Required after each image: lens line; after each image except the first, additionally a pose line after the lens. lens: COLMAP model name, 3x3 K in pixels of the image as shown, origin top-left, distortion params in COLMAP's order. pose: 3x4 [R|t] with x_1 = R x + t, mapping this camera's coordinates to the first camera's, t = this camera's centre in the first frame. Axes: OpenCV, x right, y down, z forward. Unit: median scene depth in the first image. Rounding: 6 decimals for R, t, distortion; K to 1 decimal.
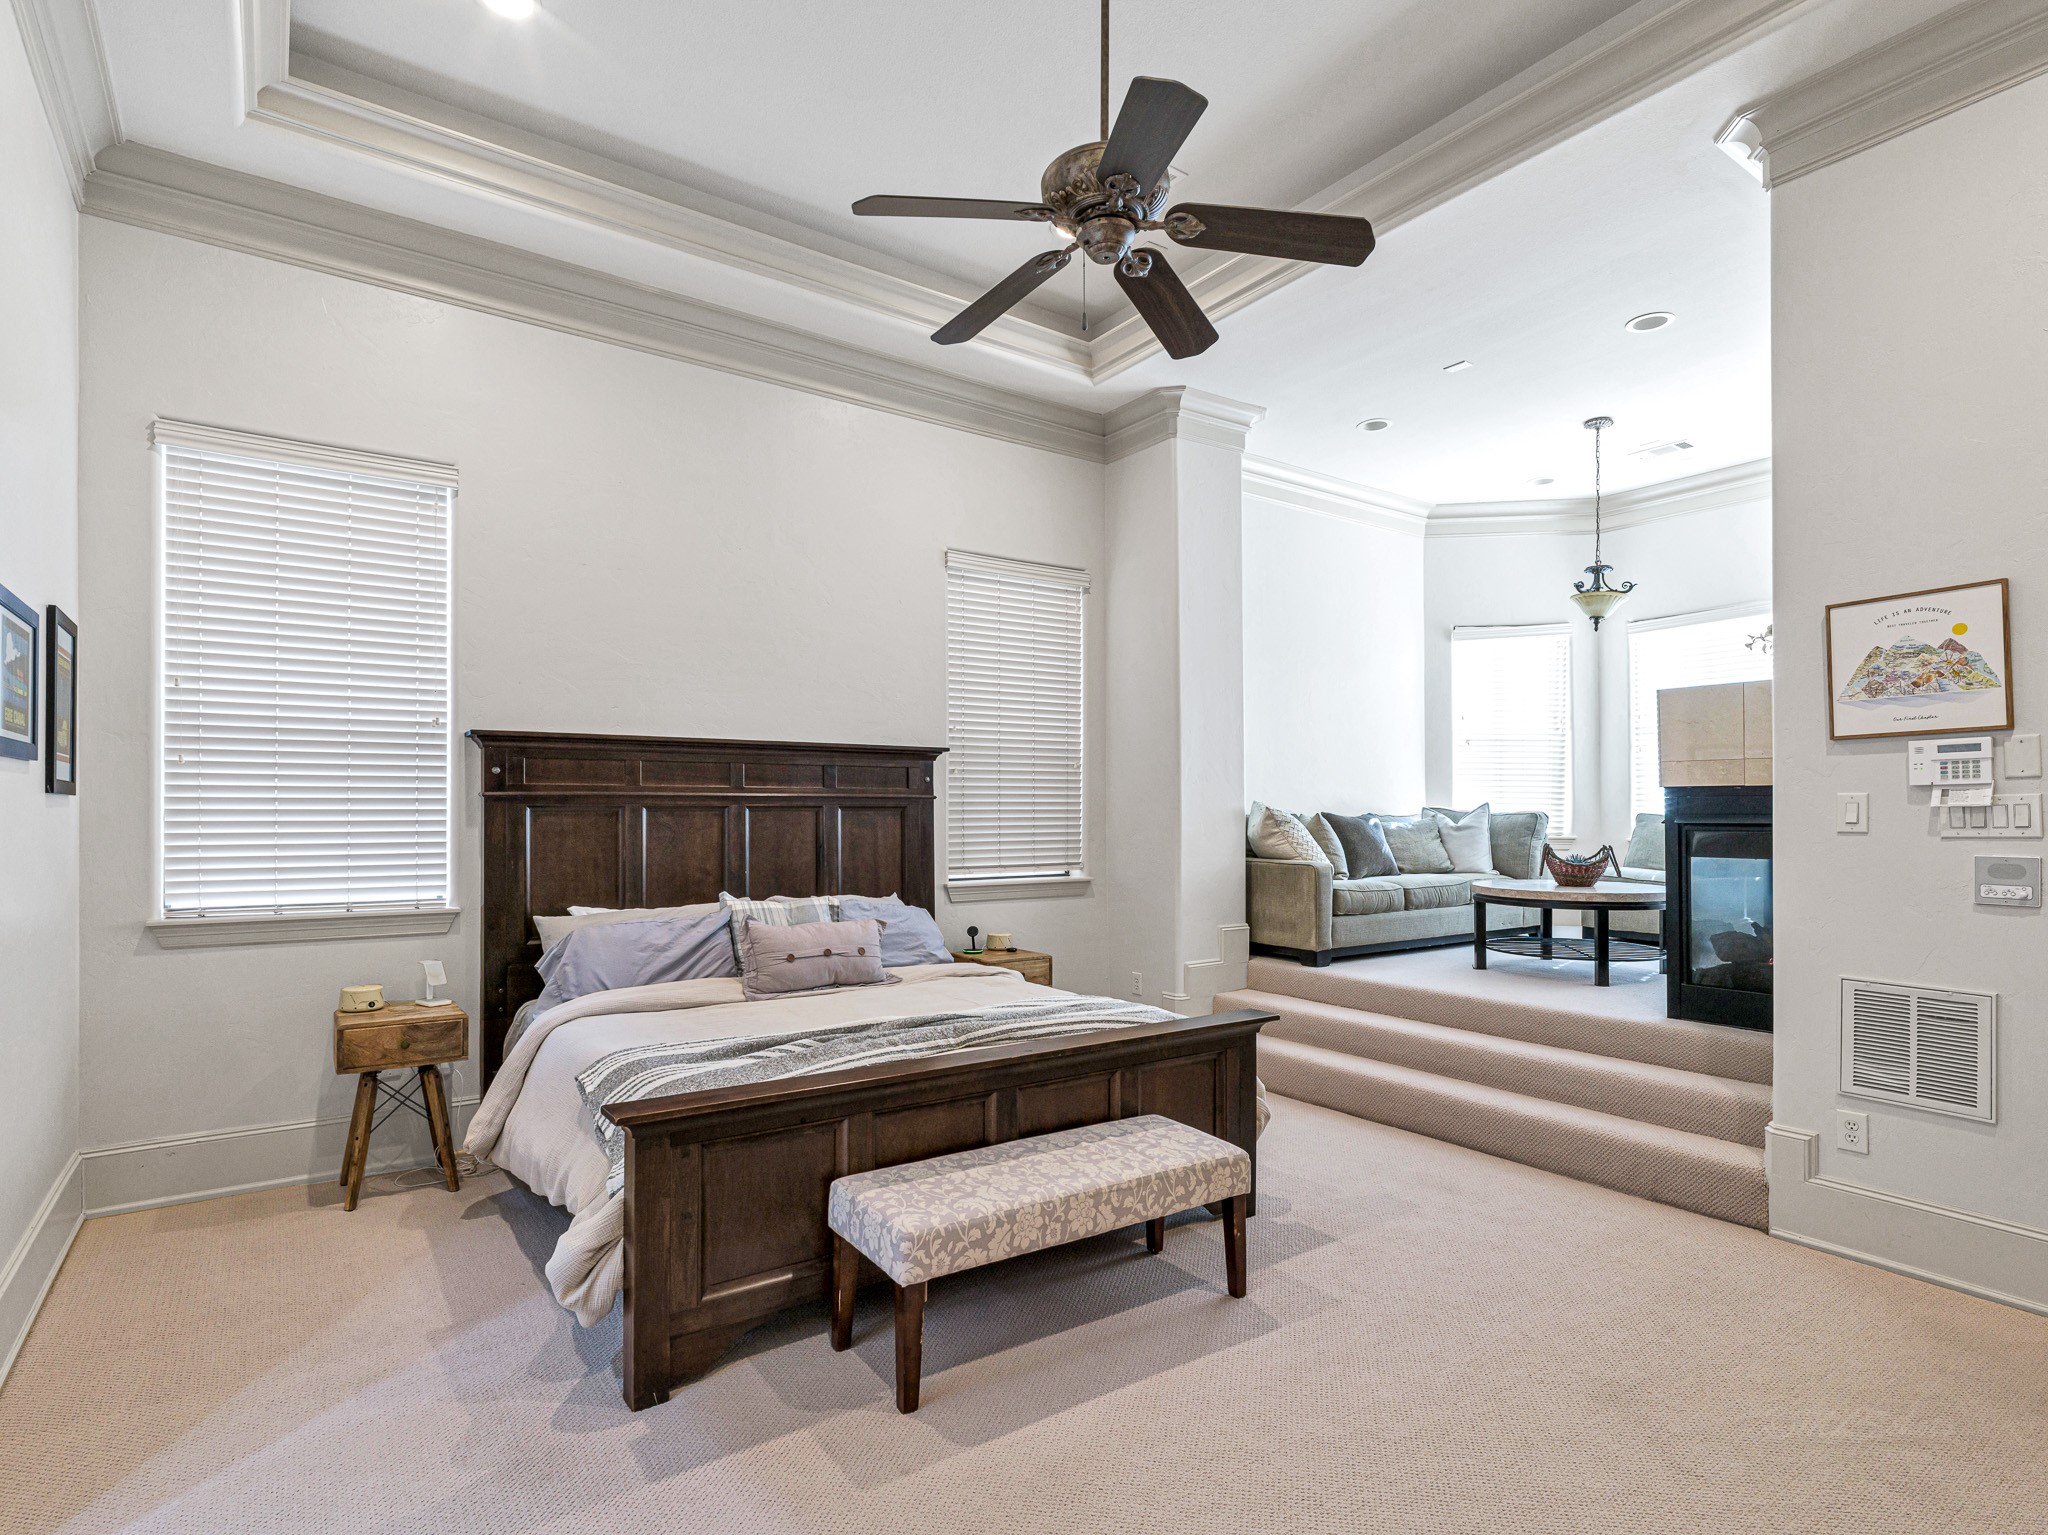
lens RADIAL K [[1036.2, 0, 1025.3], [0, 1036.2, 756.6], [0, 0, 1]] dist [-0.003087, -0.001930]
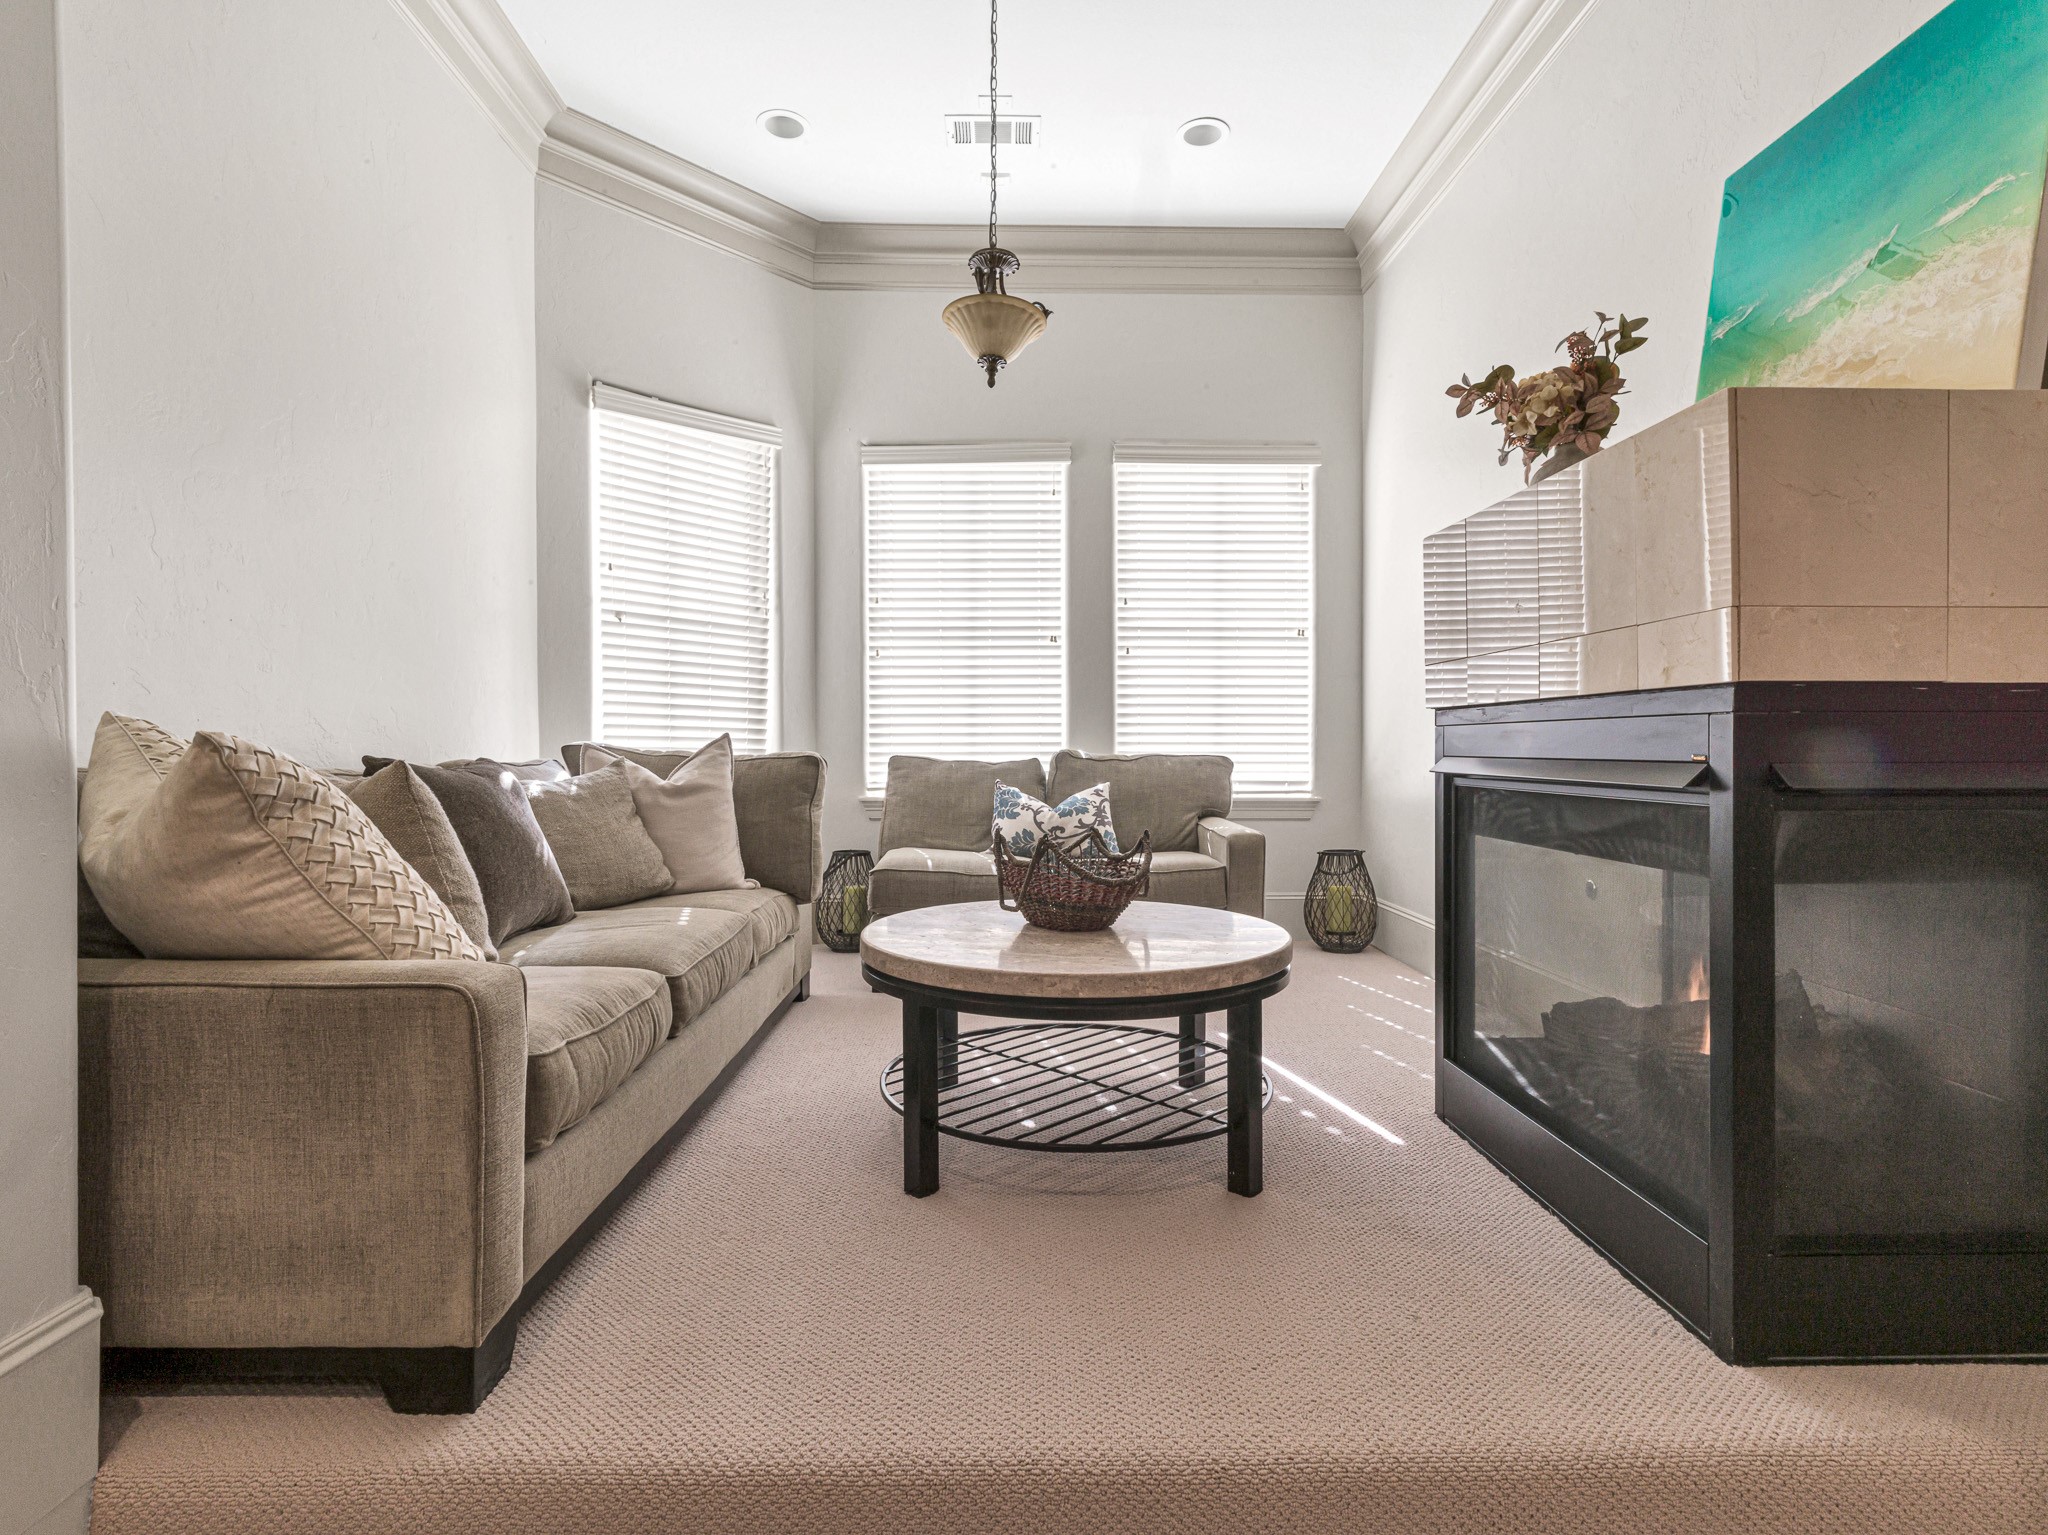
lens RADIAL K [[1078.1, 0, 1018.1], [0, 1078.1, 772.3], [0, 0, 1]] dist [-0.001731, -0.001293]
pose [[0.571992, -0.015644, 0.820110, 0.125149], [-0.043144, 0.997860, 0.049126, 0.032819], [-0.819124, -0.063482, 0.570093, 0.627815]]
